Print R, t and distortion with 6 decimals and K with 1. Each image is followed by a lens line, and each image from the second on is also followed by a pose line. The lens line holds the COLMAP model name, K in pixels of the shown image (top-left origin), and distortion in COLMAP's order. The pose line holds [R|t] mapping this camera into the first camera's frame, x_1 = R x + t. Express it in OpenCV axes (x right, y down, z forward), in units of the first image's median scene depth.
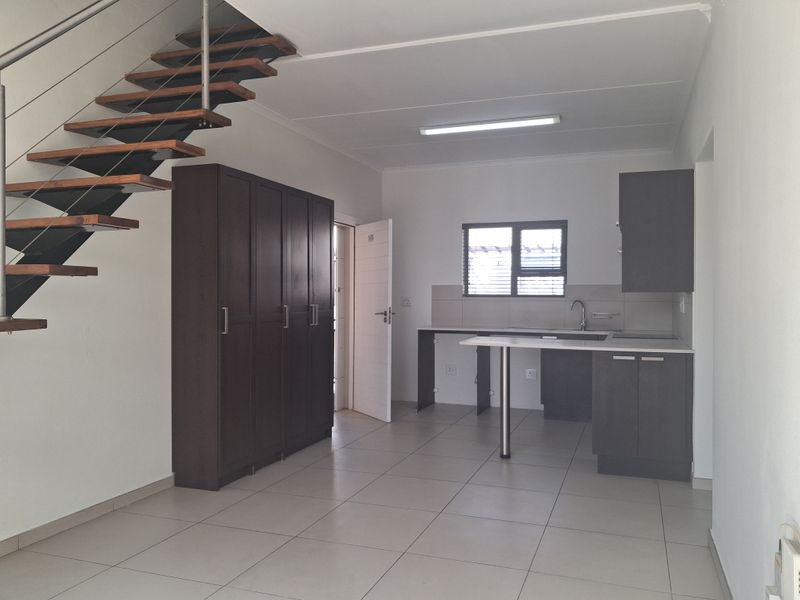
lens RADIAL K [[641.3, 0, 409.9], [0, 641.3, 290.0], [0, 0, 1]] dist [0.065984, -0.084530]
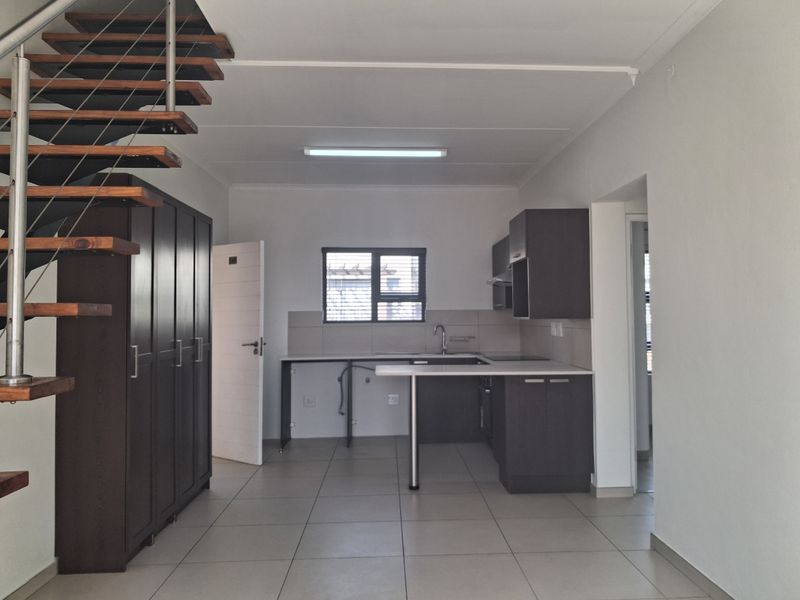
lens RADIAL K [[641.3, 0, 450.0], [0, 641.3, 285.2], [0, 0, 1]] dist [0.065984, -0.084530]
pose [[0.920452, 0.007823, 0.390778, -0.143492], [0.008222, 0.999191, -0.039370, -0.008629], [-0.390769, 0.039451, 0.919643, 0.046958]]
